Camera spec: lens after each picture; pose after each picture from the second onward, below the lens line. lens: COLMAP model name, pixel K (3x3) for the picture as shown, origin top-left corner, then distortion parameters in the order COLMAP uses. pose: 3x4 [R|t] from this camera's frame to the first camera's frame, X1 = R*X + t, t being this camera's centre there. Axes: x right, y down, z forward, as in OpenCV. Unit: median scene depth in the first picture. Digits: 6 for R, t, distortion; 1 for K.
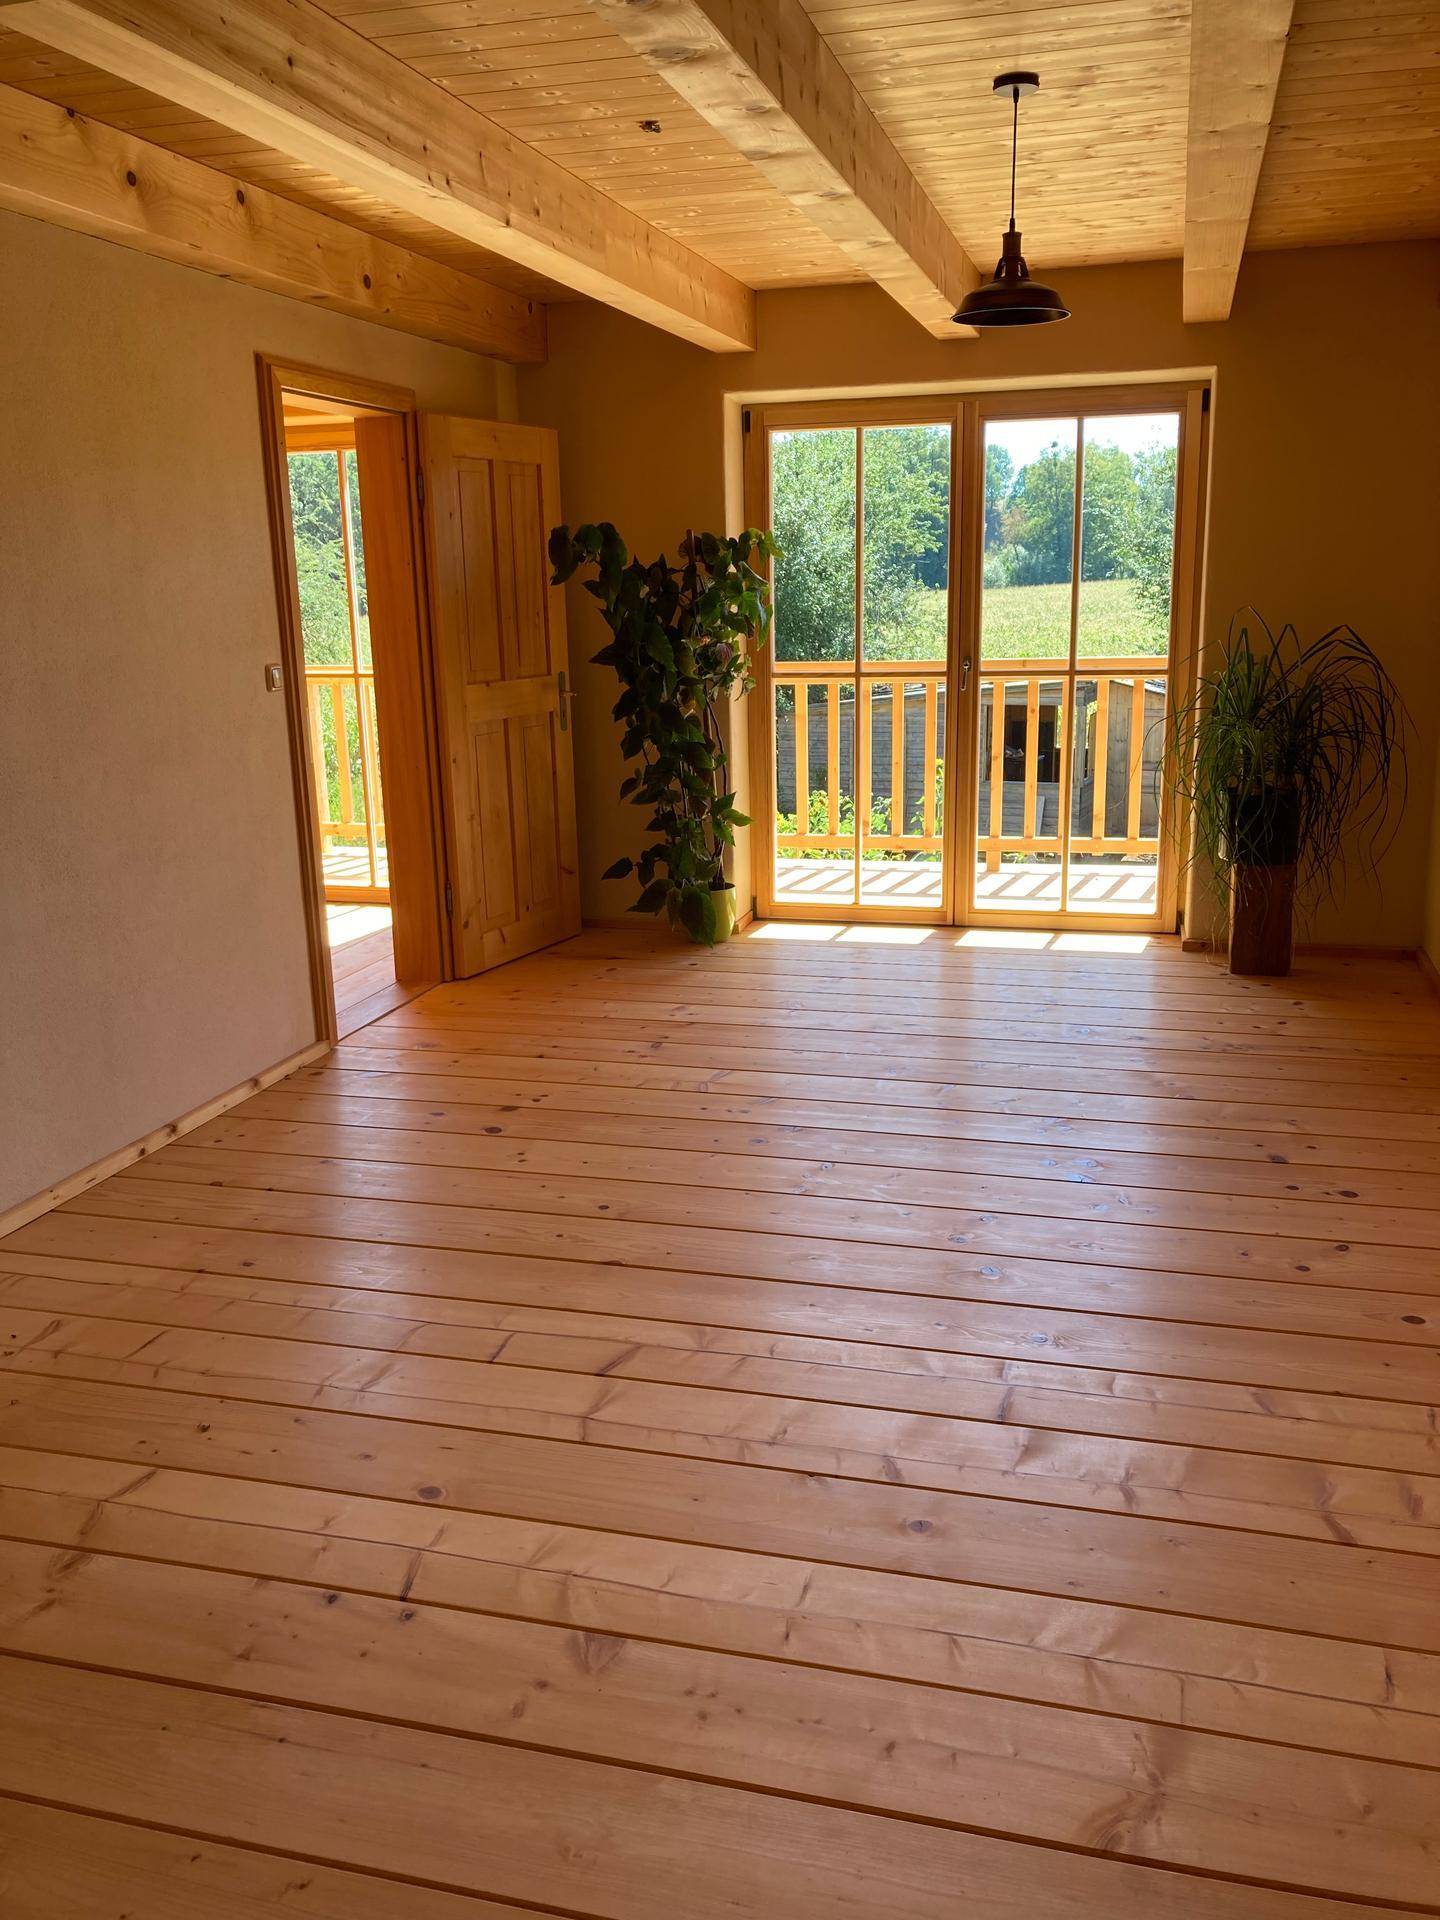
lens RADIAL K [[1583.2, 0, 728.8], [0, 1583.2, 986.4], [0, 0, 1]] dist [0.149985, -0.463846]
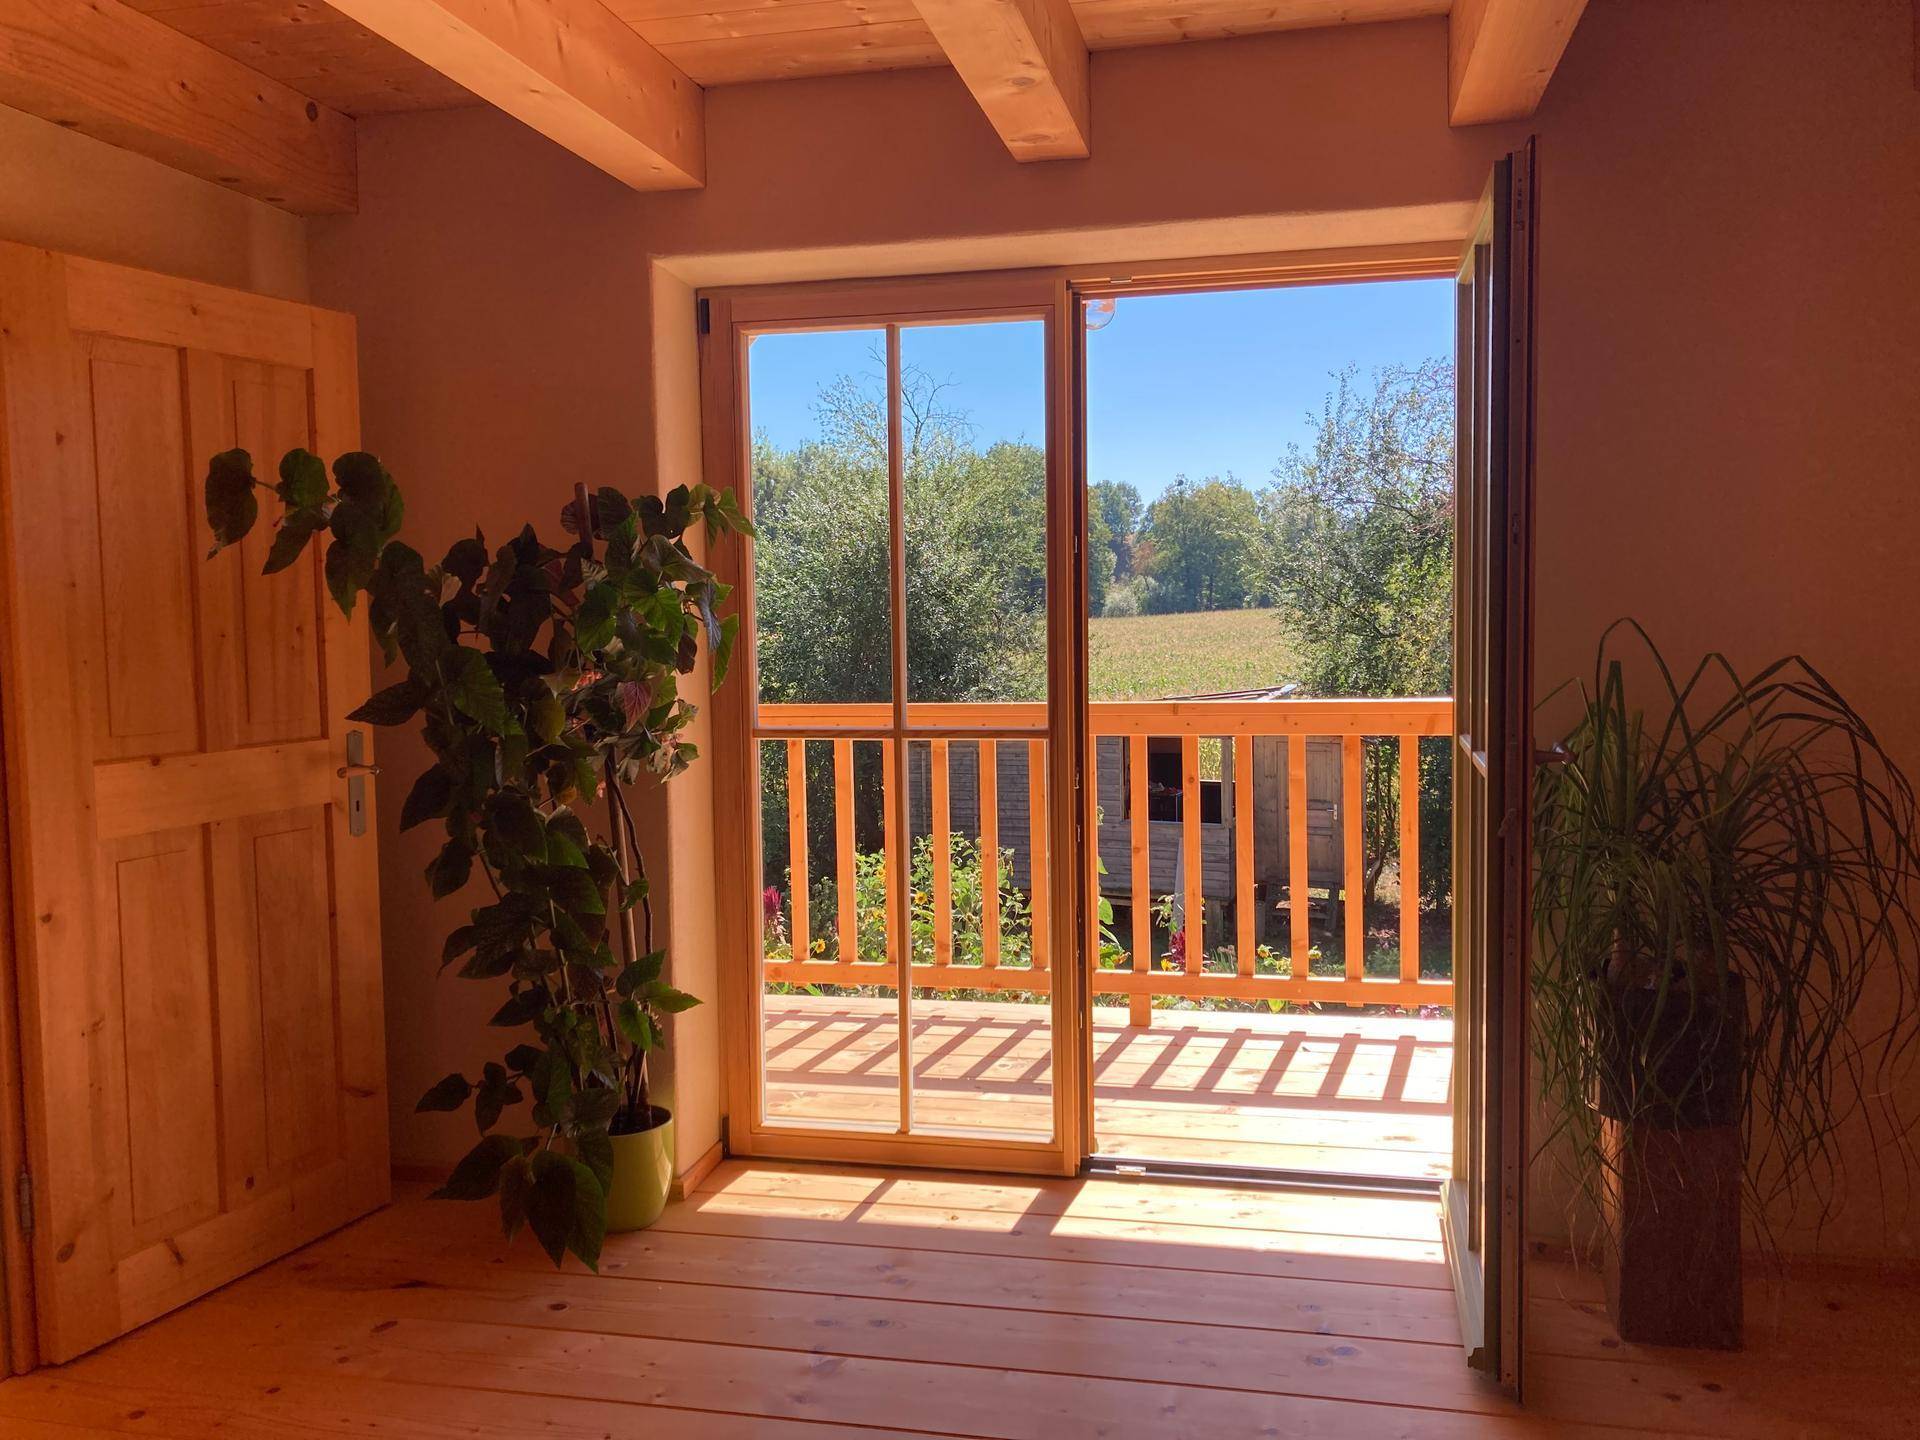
lens RADIAL K [[1568.1, 0, 962.1], [0, 1568.1, 708.1], [0, 0, 1]] dist [0.022257, -0.009495]
pose [[0.998456, 0.000883, 0.055535, 0.074884], [0.009406, 0.982743, -0.184737, -0.103368], [-0.054740, 0.184974, 0.981218, 0.455774]]
